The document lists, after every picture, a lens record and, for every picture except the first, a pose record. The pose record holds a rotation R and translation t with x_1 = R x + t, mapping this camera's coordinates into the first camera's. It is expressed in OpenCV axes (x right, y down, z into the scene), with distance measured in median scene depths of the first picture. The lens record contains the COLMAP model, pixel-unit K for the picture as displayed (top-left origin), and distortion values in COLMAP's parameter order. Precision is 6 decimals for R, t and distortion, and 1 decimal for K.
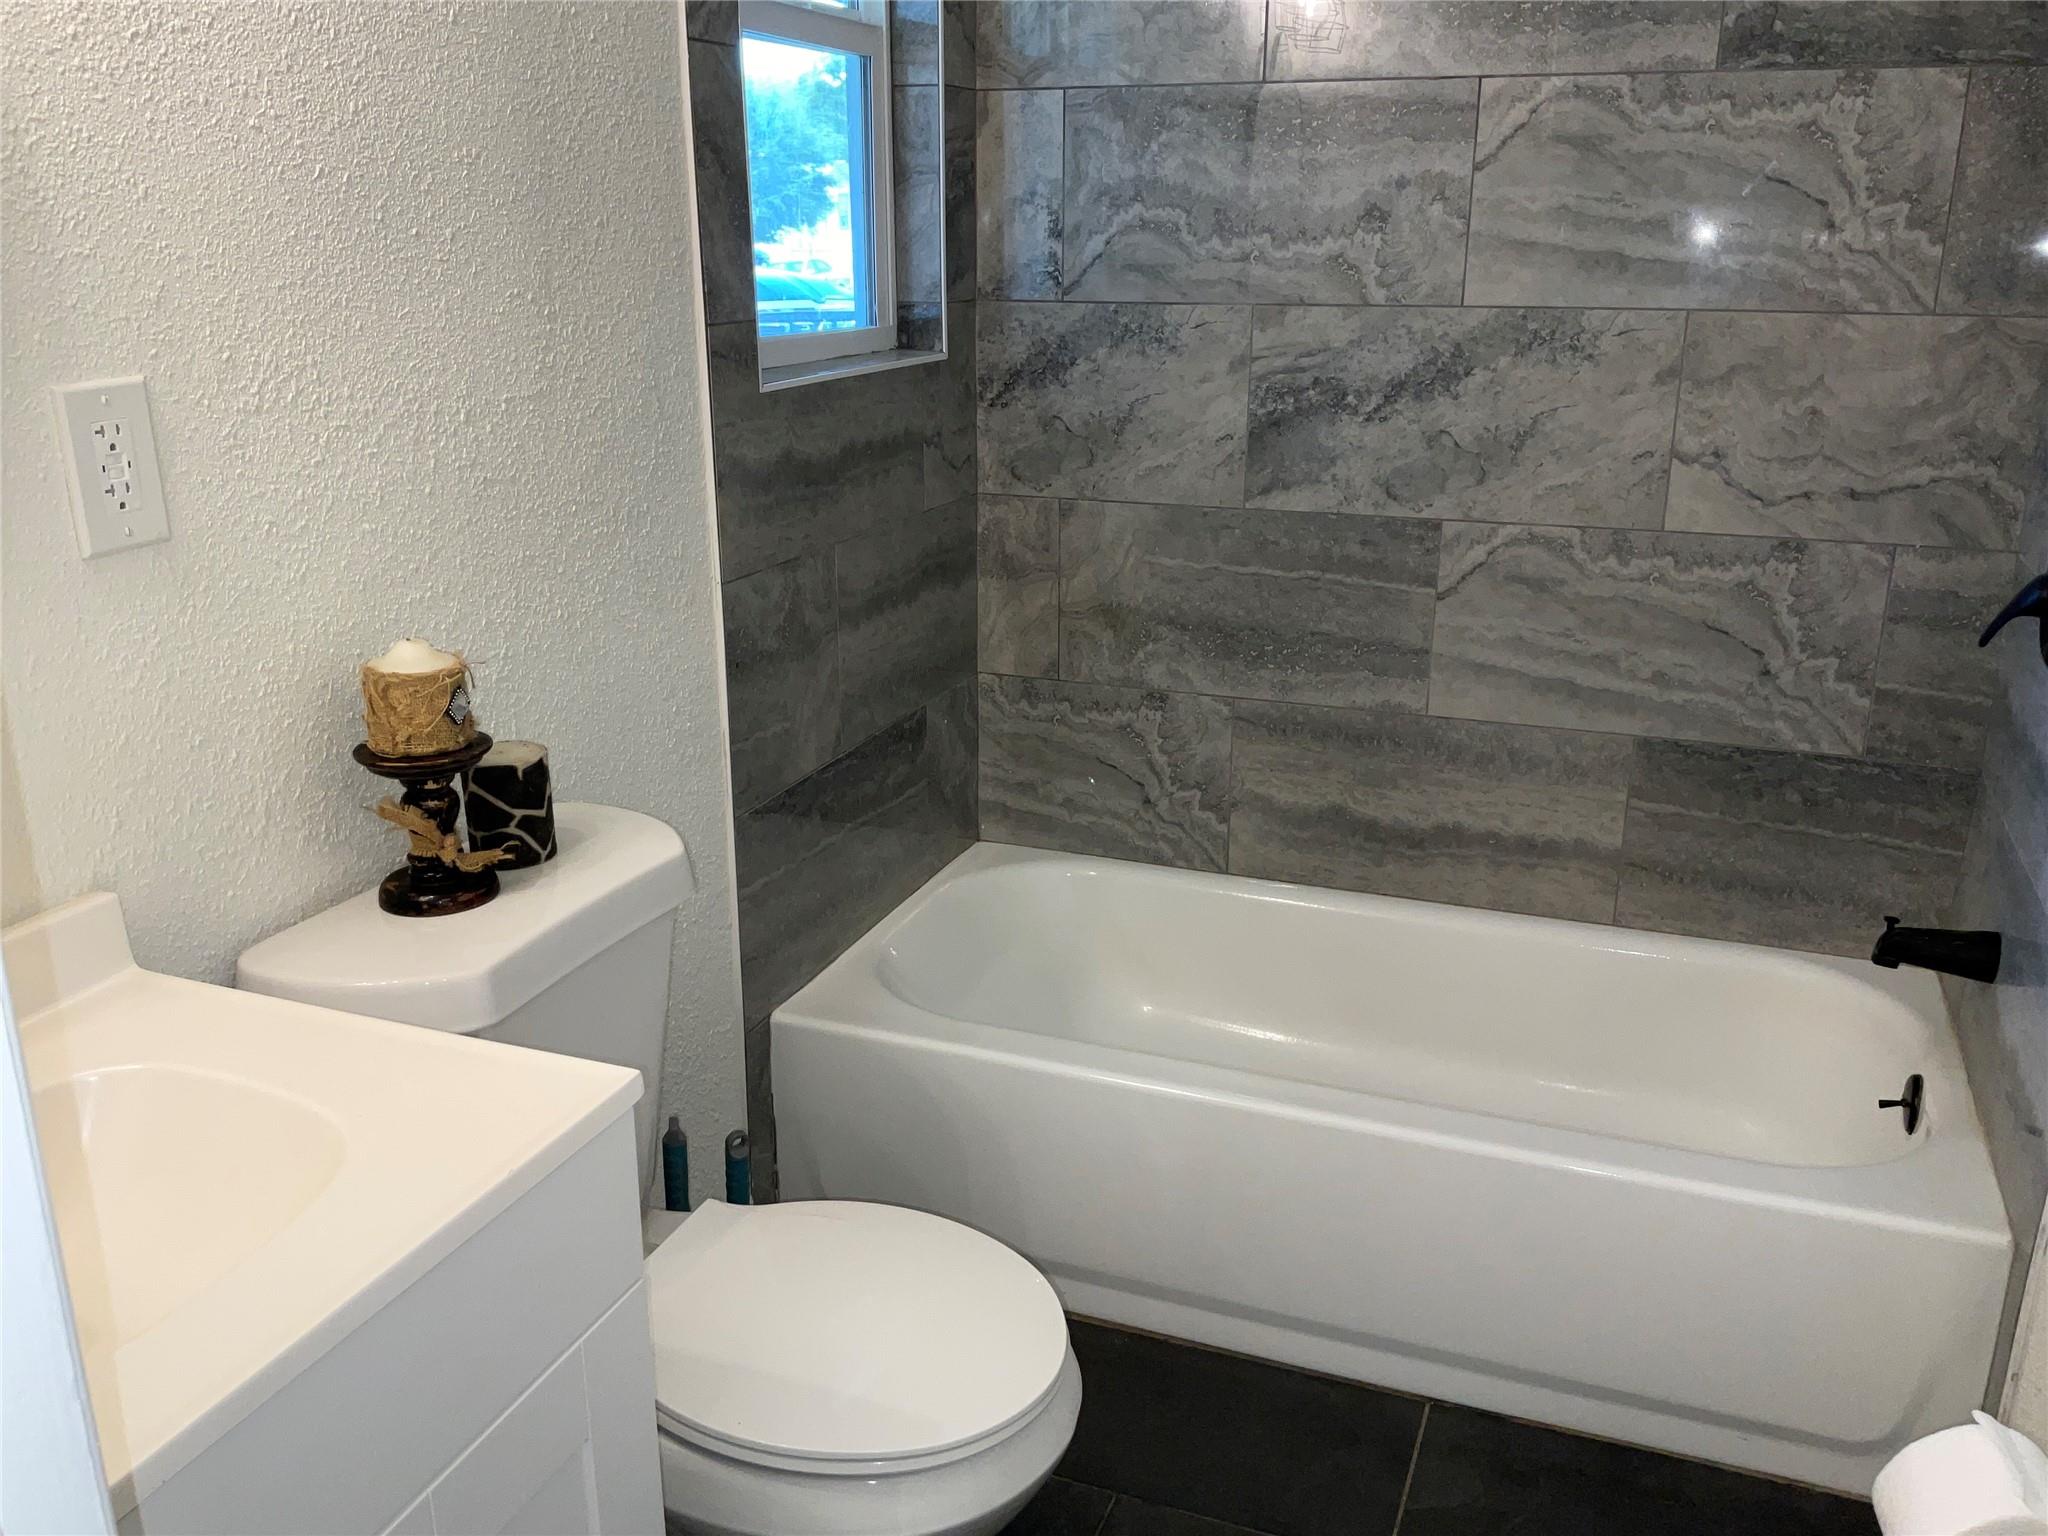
lens RADIAL K [[1800.6, 0, 958.8], [0, 1800.6, 807.9], [0, 0, 1]] dist [0.090573, -0.168305]
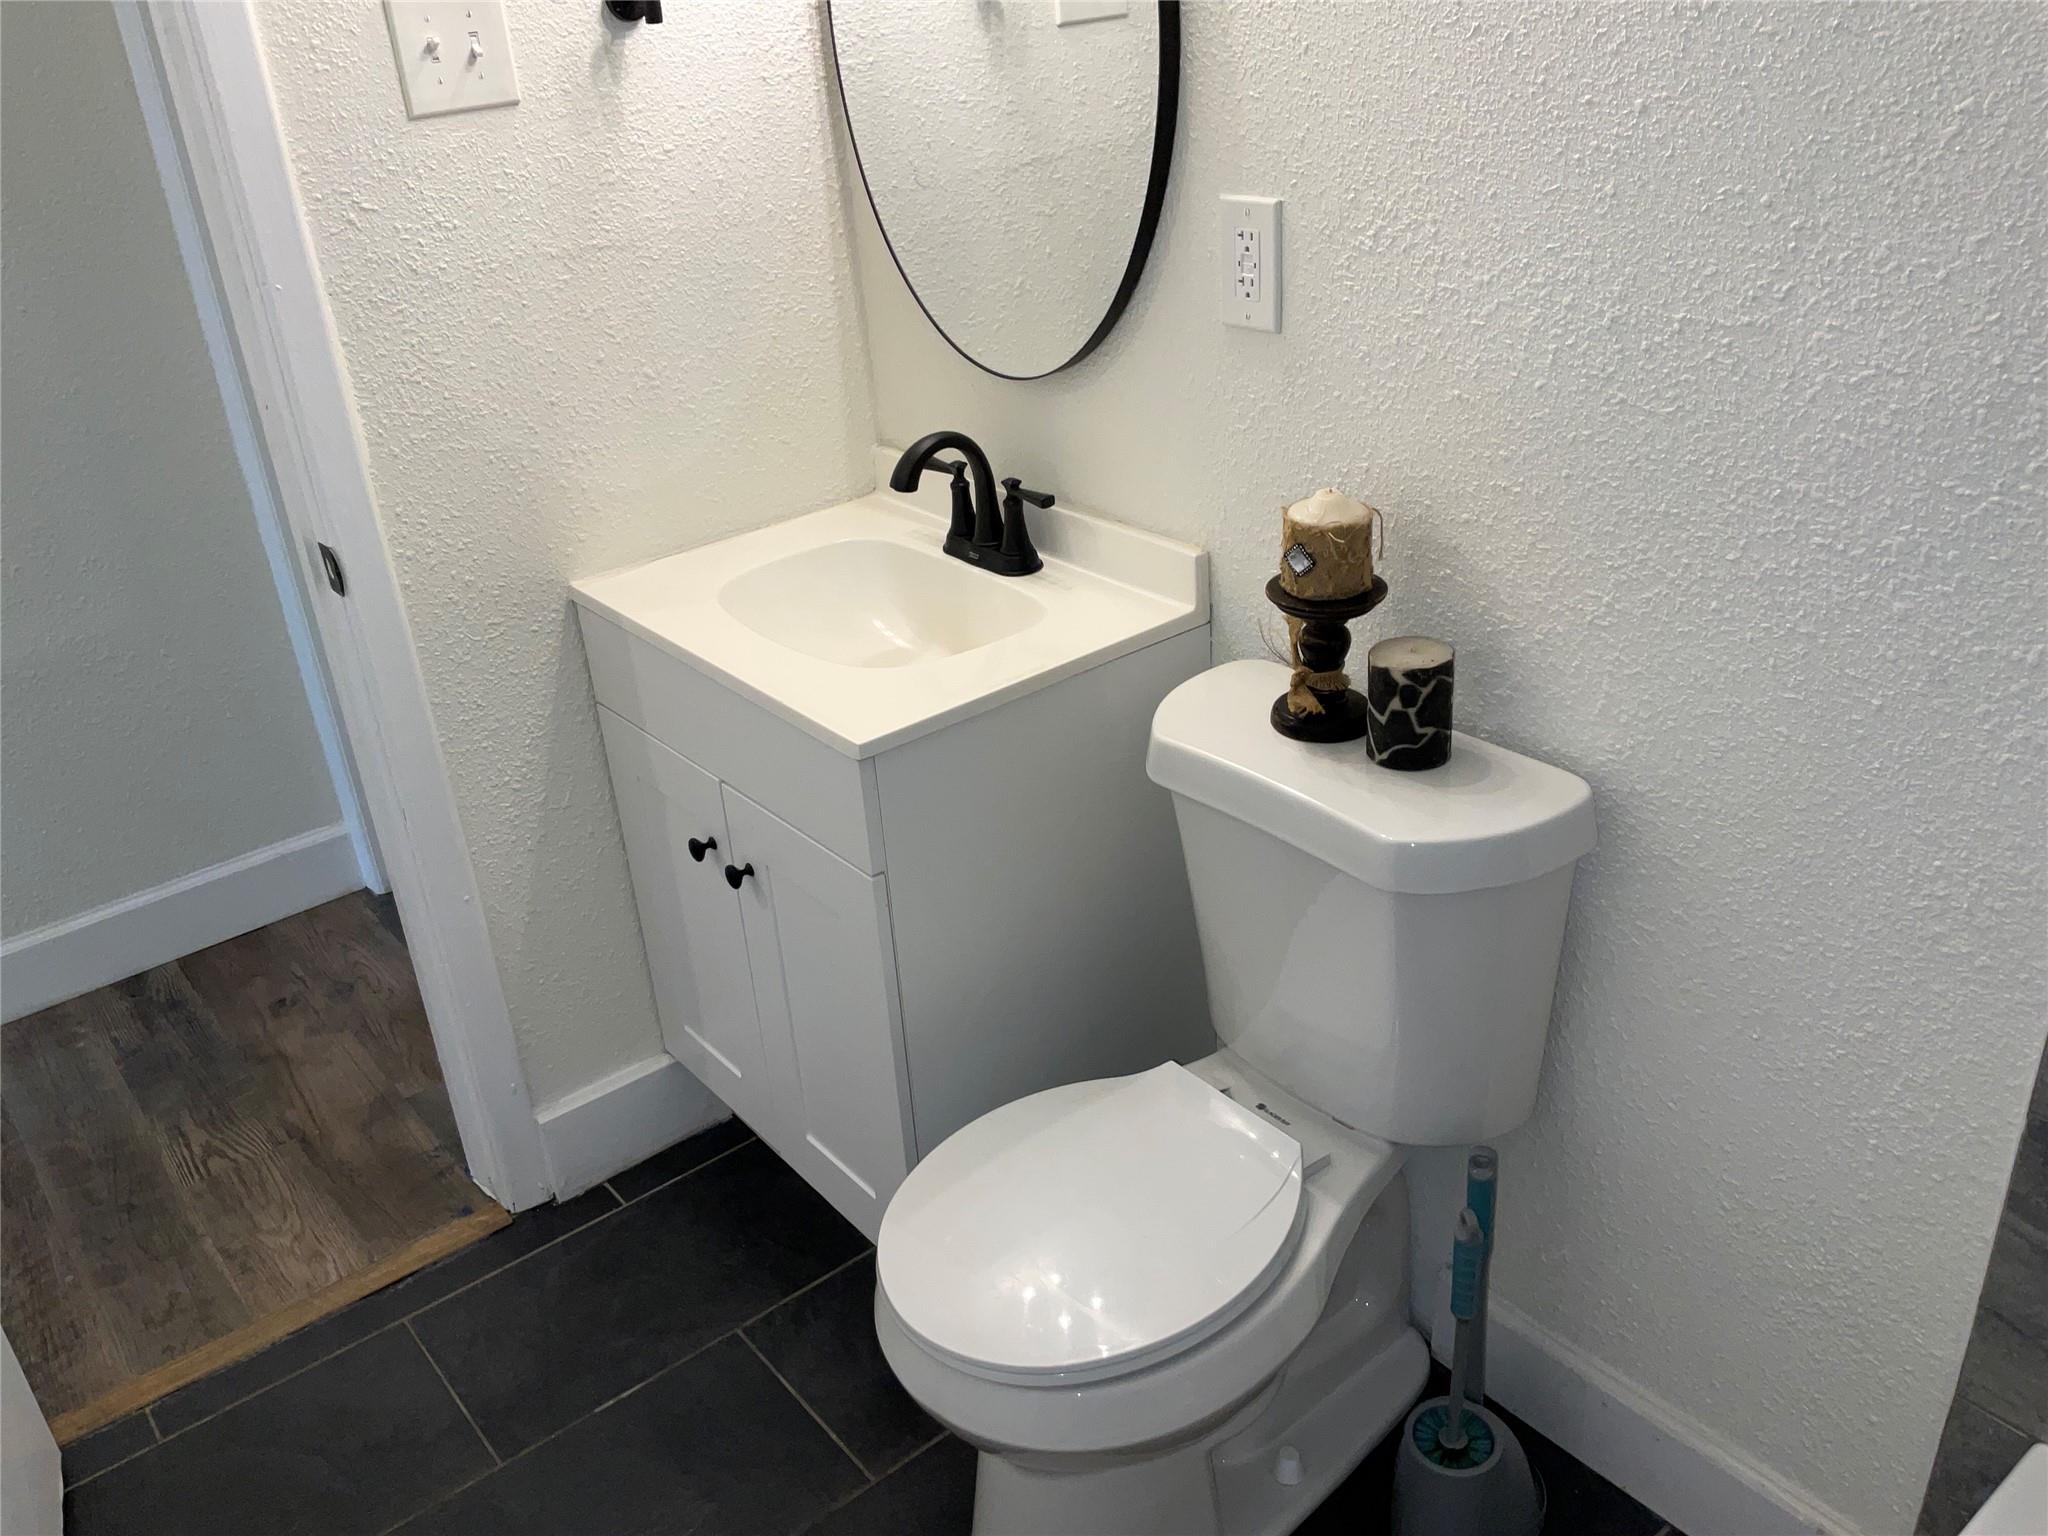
lens RADIAL K [[1800.6, 0, 1027.0], [0, 1800.6, 774.0], [0, 0, 1]] dist [0.090573, -0.168305]
pose [[-0.494391, 0.430899, -0.754920, 0.460231], [-0.189581, 0.794124, 0.577431, -0.377592], [0.848314, 0.428595, -0.310917, 0.872586]]
